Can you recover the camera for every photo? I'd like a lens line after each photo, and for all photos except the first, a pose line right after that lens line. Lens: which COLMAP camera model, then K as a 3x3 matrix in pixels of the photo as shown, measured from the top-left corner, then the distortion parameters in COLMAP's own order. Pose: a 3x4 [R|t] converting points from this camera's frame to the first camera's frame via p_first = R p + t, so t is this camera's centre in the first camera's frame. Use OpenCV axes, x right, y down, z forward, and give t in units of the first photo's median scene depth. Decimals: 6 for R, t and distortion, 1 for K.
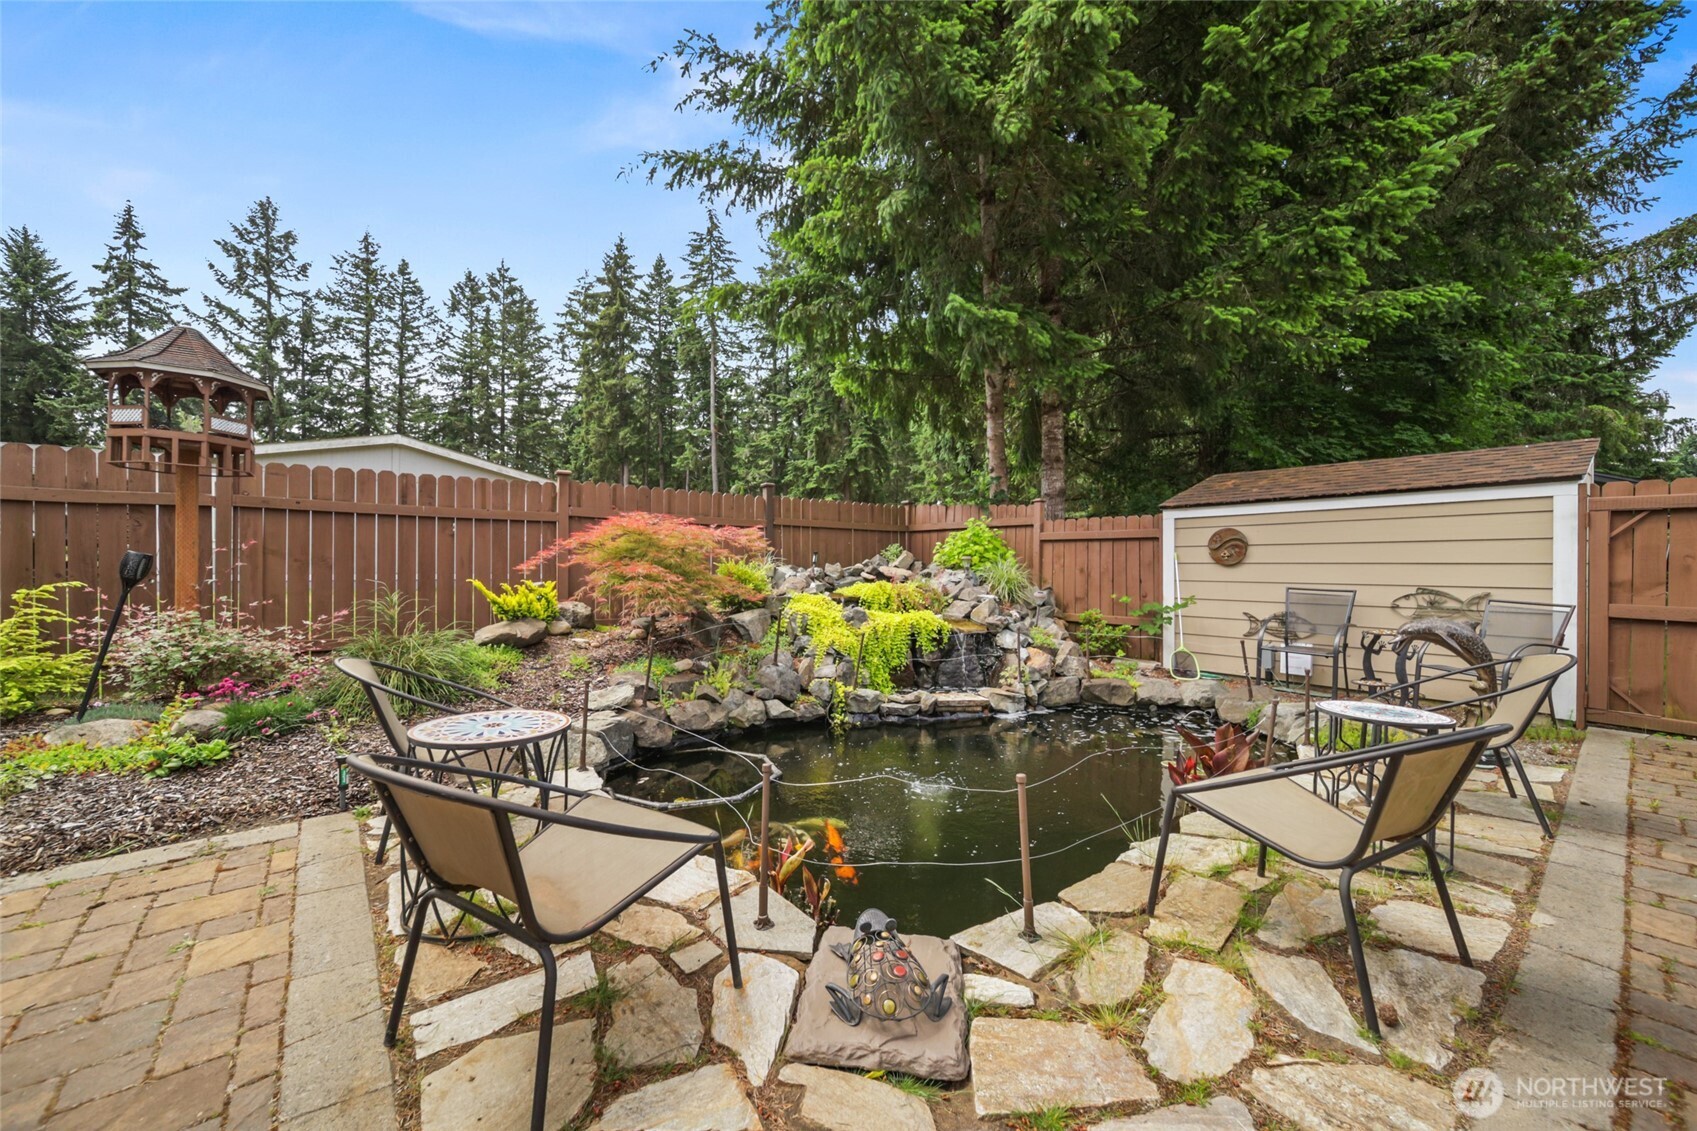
lens RADIAL K [[647.1, 0, 848.5], [0, 647.1, 565.5], [0, 0, 1]] dist [0.000703, 0.000103]
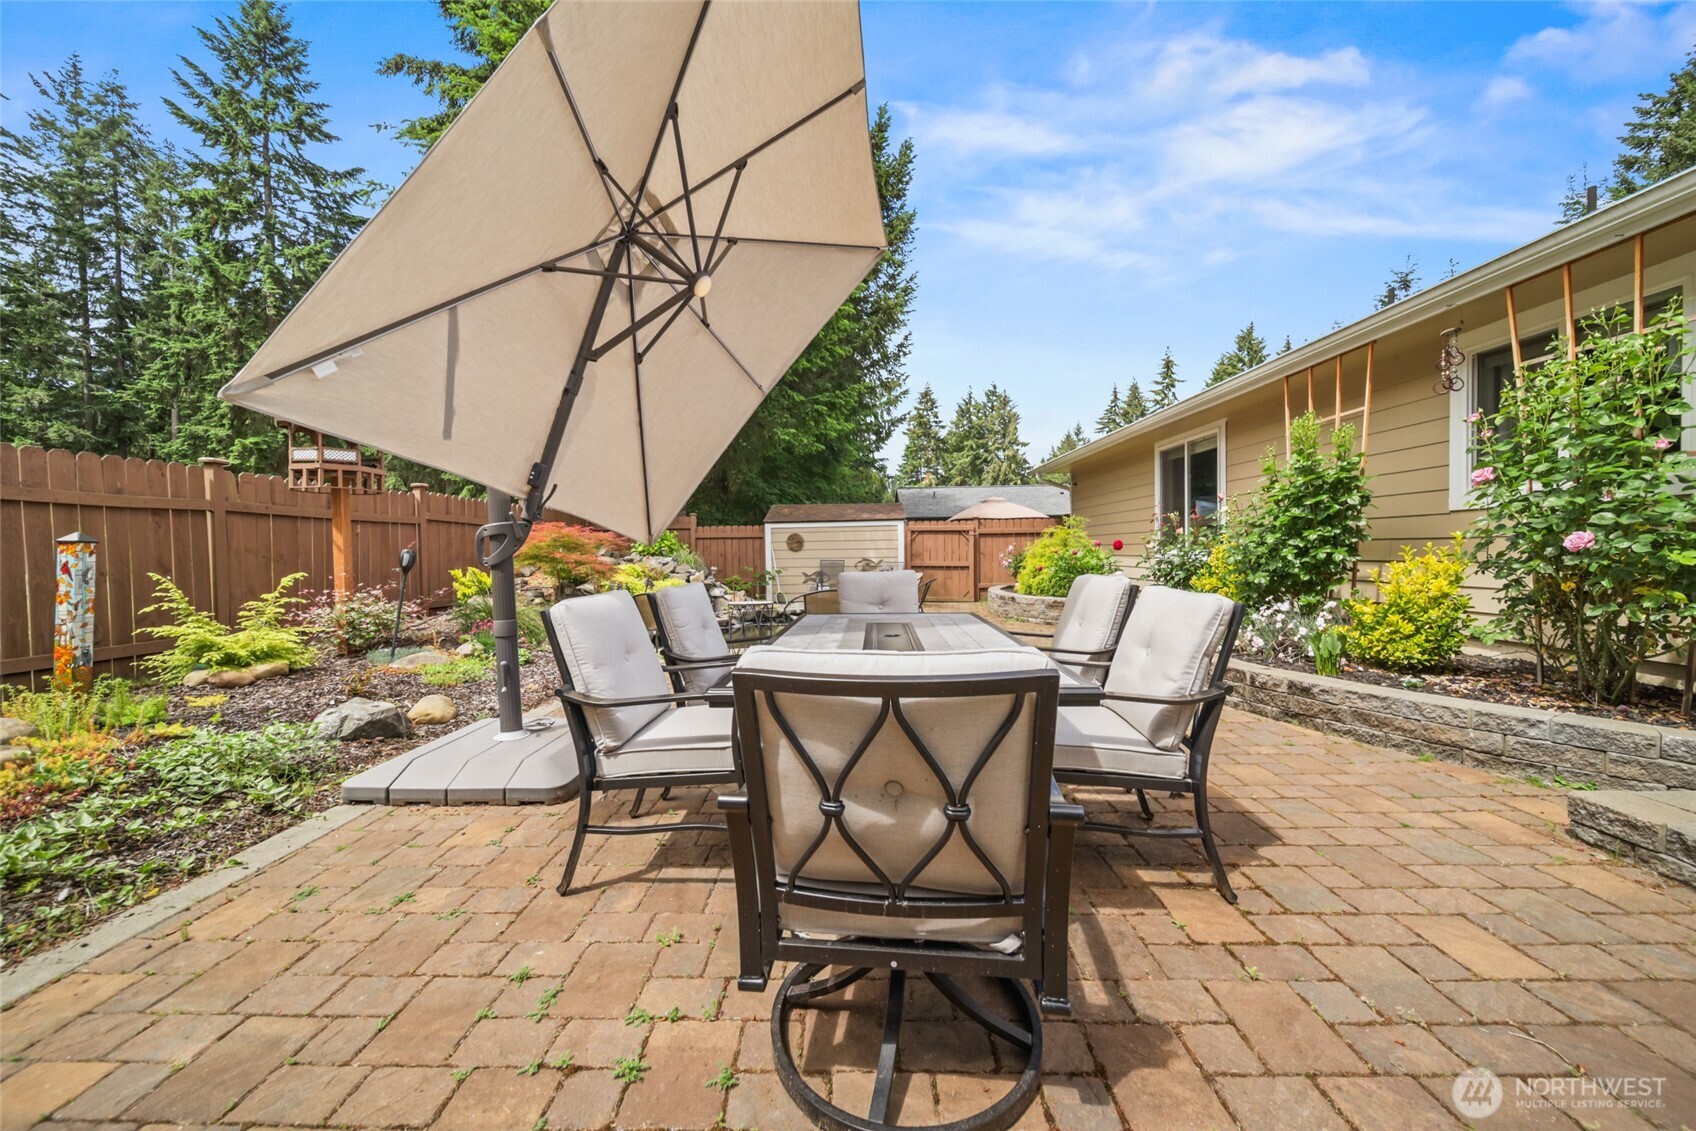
lens RADIAL K [[620.0, 0, 848.0], [0, 620.0, 565.5], [0, 0, 1]] dist [-0.000248, -0.000023]
pose [[0.647786, -0.031238, 0.761182, -0.487243], [0.018667, 0.999510, 0.025133, -0.000188], [-0.761594, -0.002071, 0.648052, -0.262069]]
